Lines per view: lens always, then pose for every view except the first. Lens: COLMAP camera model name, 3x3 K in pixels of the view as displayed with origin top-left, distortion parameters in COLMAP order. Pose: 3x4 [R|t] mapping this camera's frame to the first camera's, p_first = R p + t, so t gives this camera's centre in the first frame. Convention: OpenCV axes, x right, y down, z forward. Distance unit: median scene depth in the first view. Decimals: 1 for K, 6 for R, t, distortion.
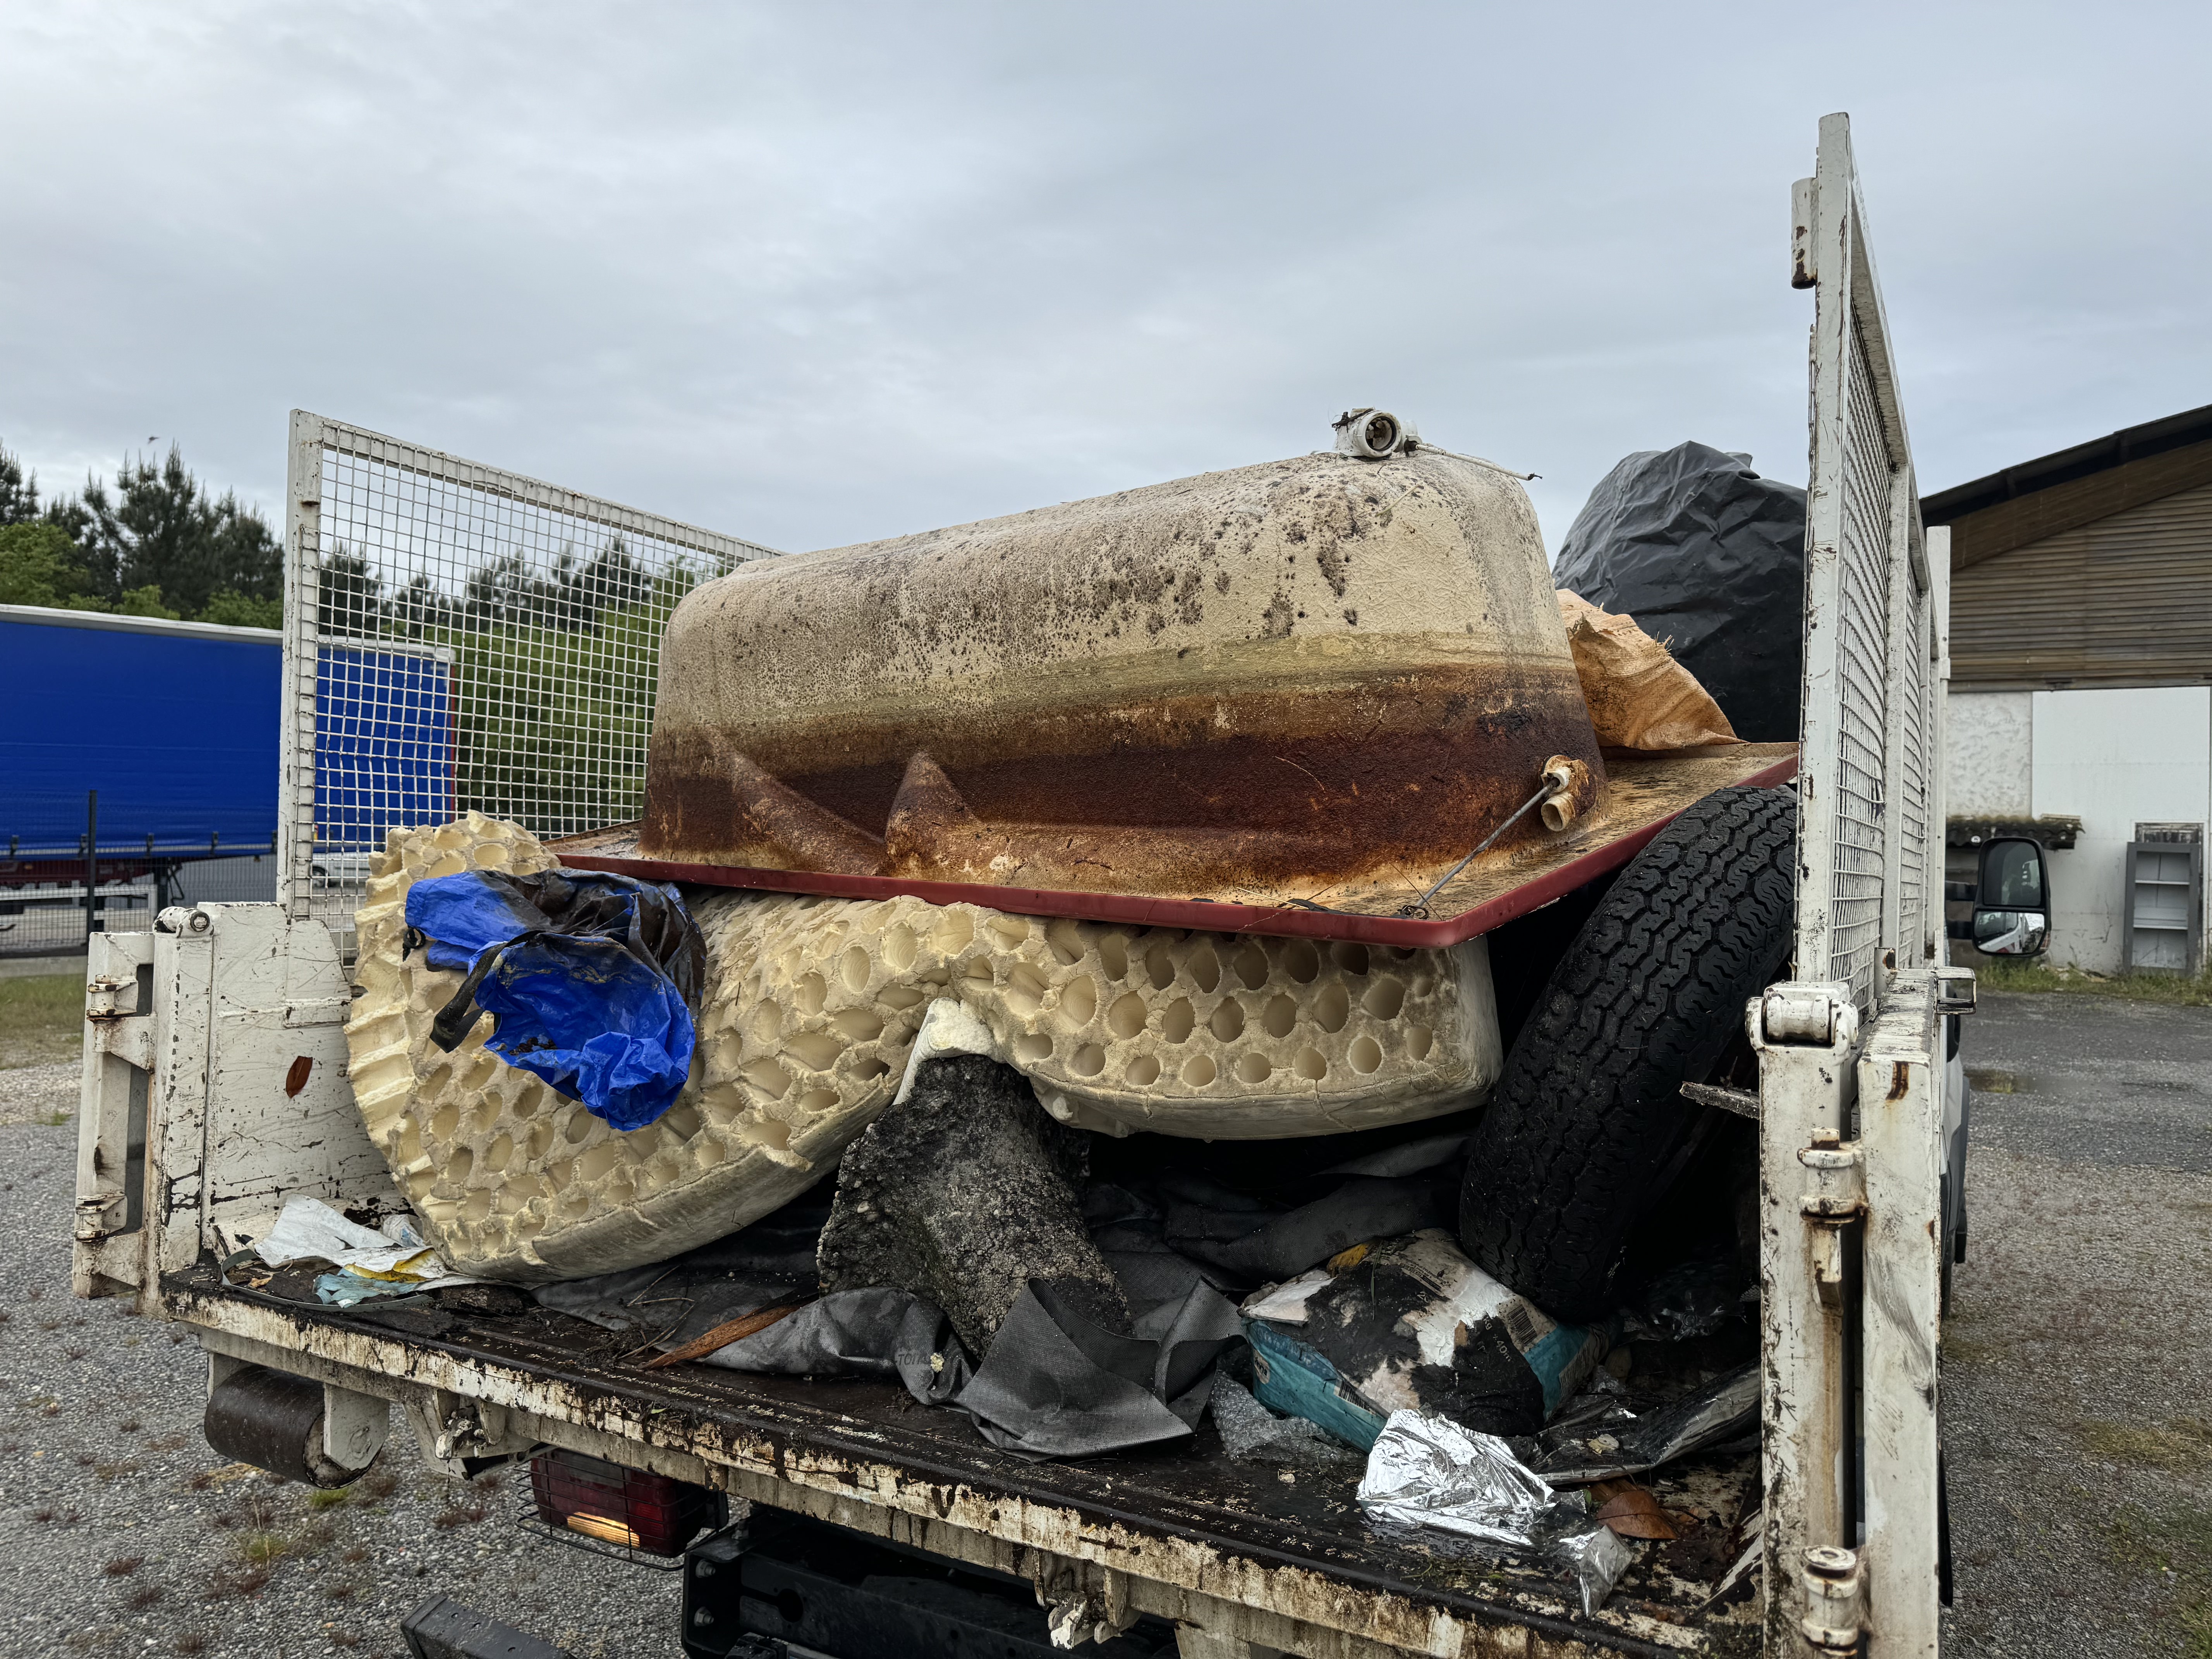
lens RADIAL K [[1549.6, 0, 1112.8], [0, 1549.6, 824.0], [0, 0, 1]] dist [0.003901, 0.006089]
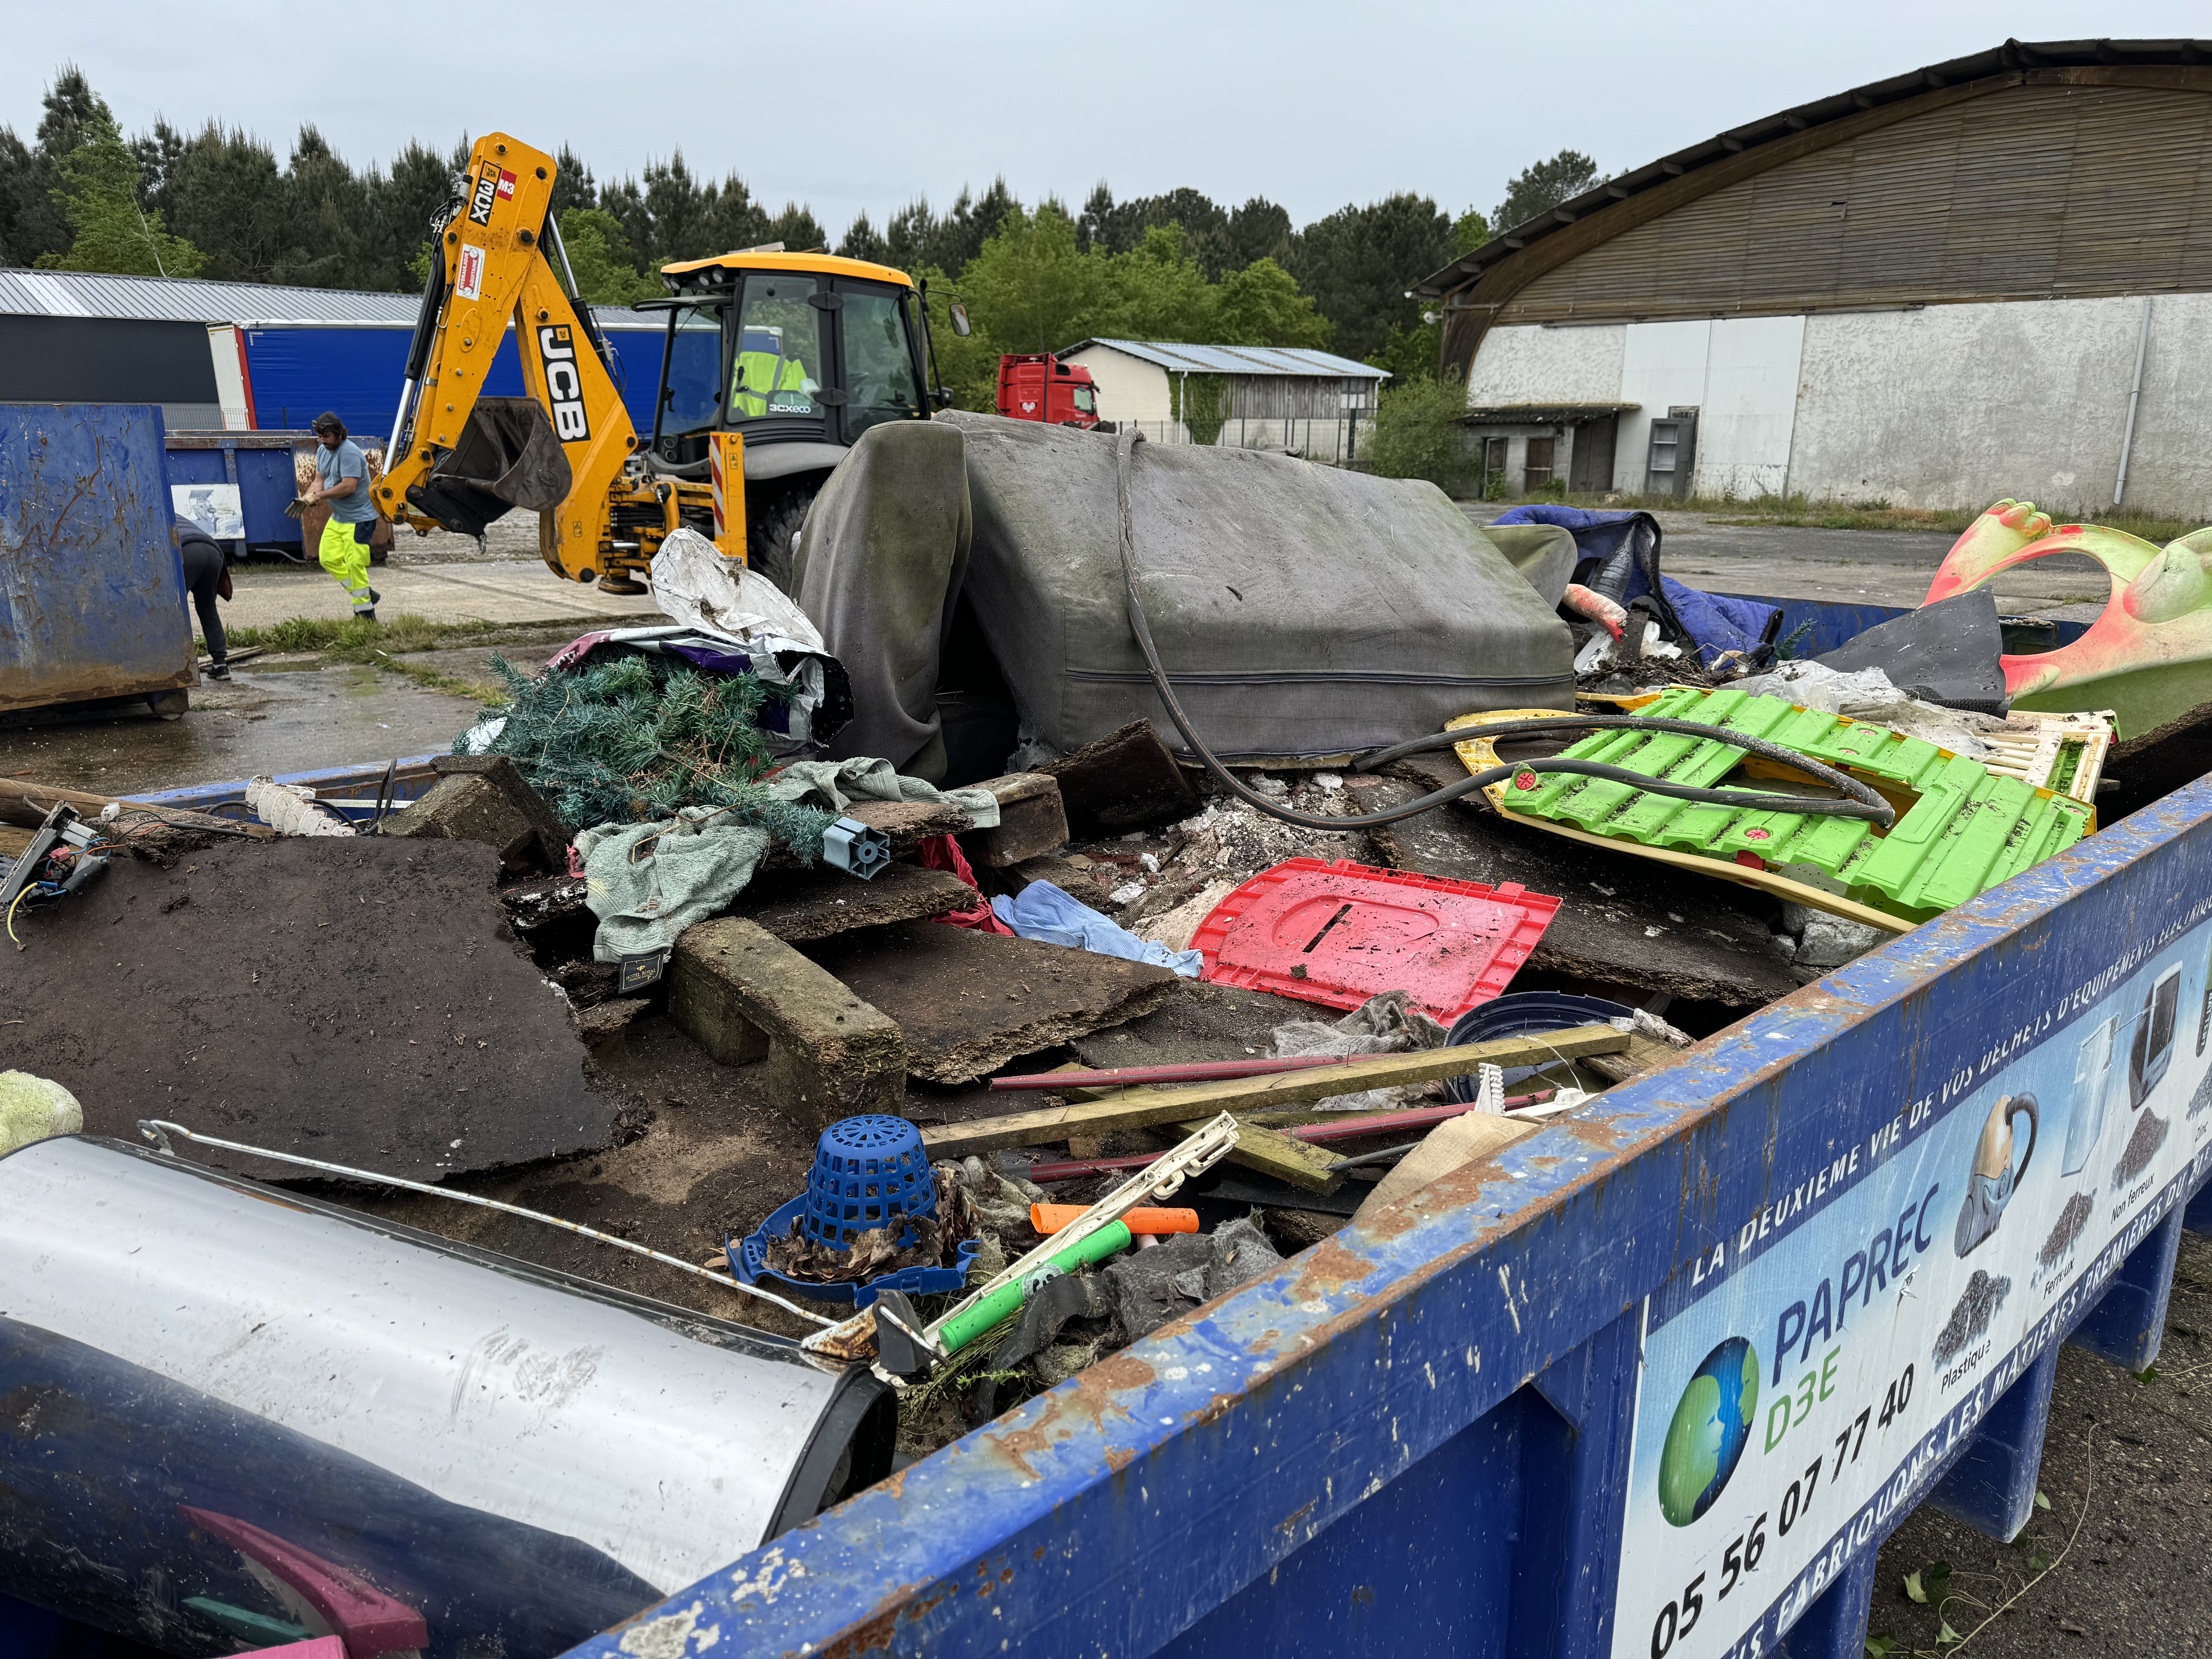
lens RADIAL K [[1549.6, 0, 1112.8], [0, 1549.6, 824.0], [0, 0, 1]] dist [0.003901, 0.006089]
pose [[0.950162, 0.059300, -0.306066, 0.233432], [0.021669, 0.966807, 0.254588, -0.001479], [0.311003, -0.248532, 0.917338, -0.309228]]
